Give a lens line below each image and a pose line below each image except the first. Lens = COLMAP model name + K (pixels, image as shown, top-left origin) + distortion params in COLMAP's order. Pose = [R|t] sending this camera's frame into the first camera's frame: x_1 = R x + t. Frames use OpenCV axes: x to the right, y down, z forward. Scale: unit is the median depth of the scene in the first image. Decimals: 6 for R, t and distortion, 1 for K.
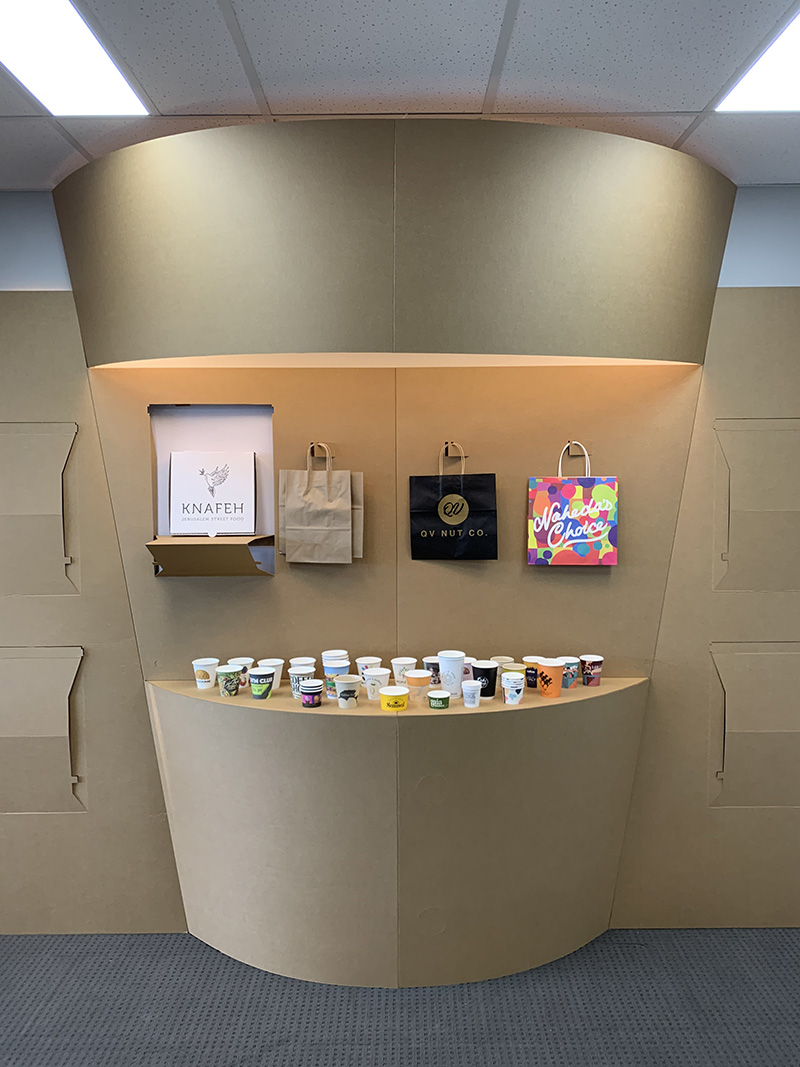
lens RADIAL K [[801.2, 0, 400.0], [0, 801.2, 533.5], [0, 0, 1]] dist [0.124924, -0.241948]
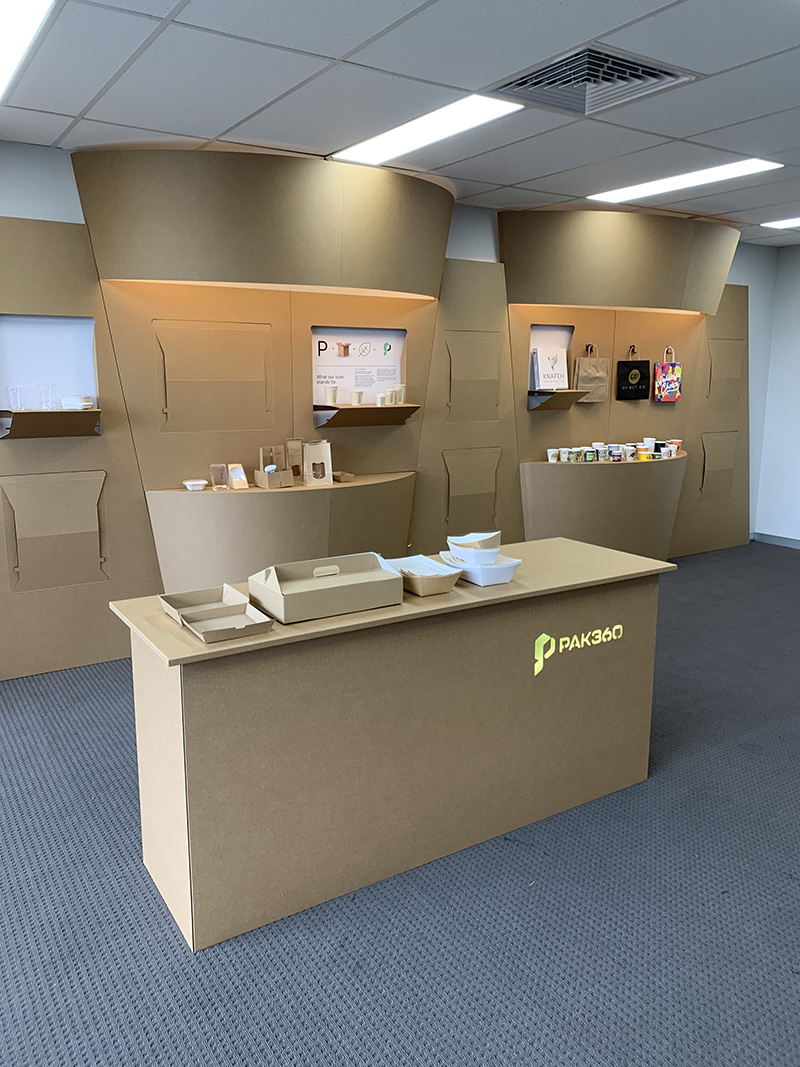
lens RADIAL K [[816.6, 0, 383.0], [0, 816.6, 524.0], [0, 0, 1]] dist [0.075004, -0.123769]
pose [[0.839182, -0.091949, 0.536021, -1.773655], [0.035594, 0.992777, 0.114576, 0.089215], [-0.542685, -0.077071, 0.836393, -0.559556]]
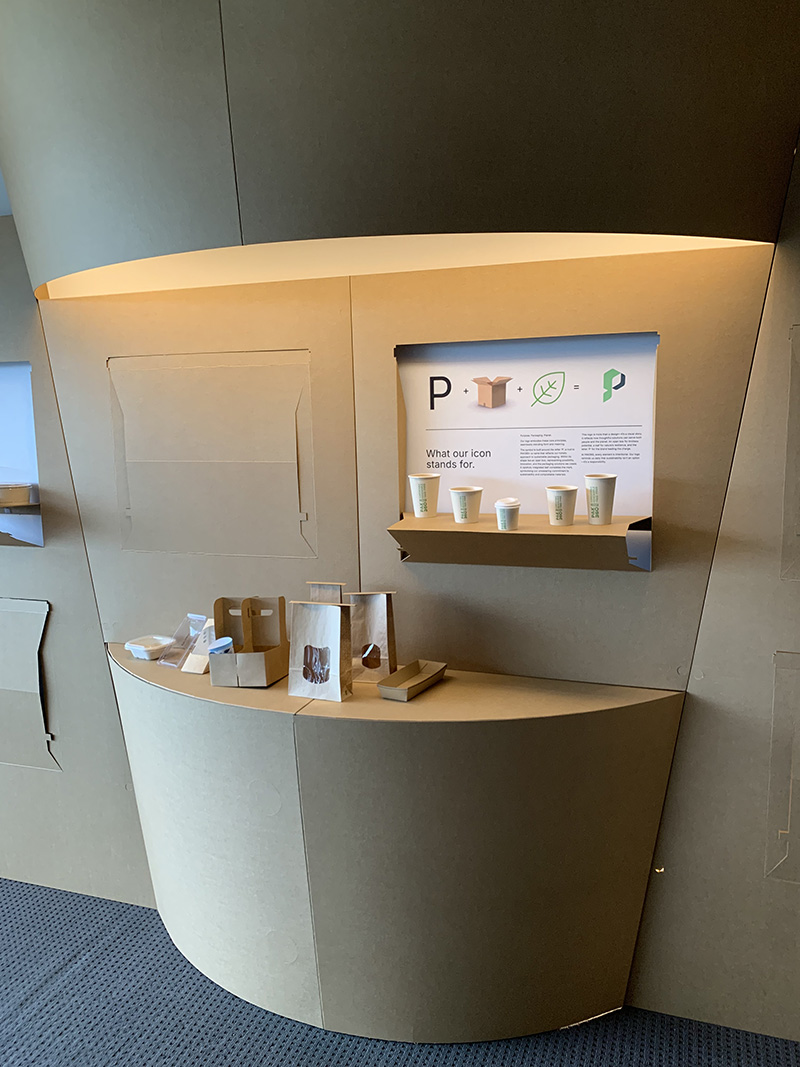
lens RADIAL K [[801.2, 0, 400.0], [0, 801.2, 533.5], [0, 0, 1]] dist [0.124924, -0.241948]
pose [[0.950750, 0.033467, -0.308148, -0.676879], [-0.009179, 0.996758, 0.079935, -0.013672], [0.309824, -0.073169, 0.947974, 0.247768]]
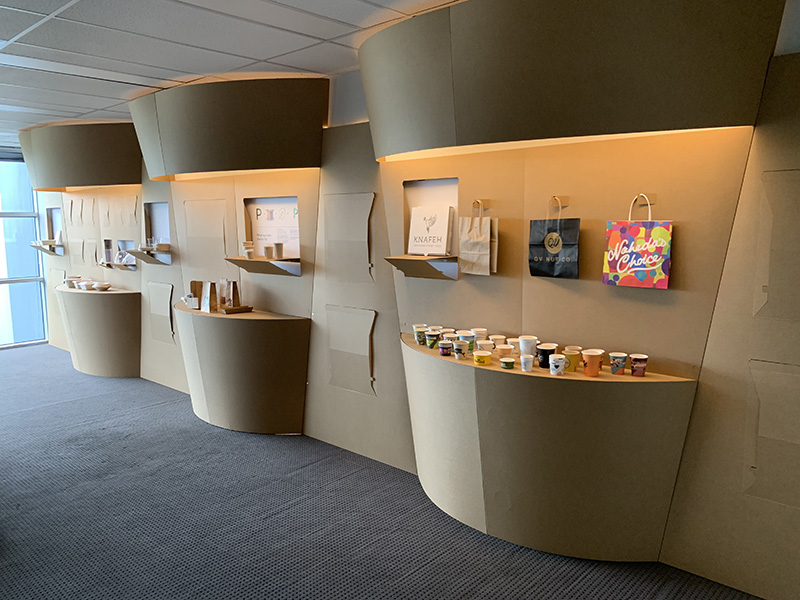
lens RADIAL K [[600.7, 0, 400.0], [0, 600.7, 300.0], [0, 0, 1]] dist [0.124924, -0.241948]
pose [[0.749035, 0.087788, -0.656689, 0.592742], [-0.046549, 0.995706, 0.080013, -0.001816], [0.660893, -0.029364, 0.749905, -0.021613]]
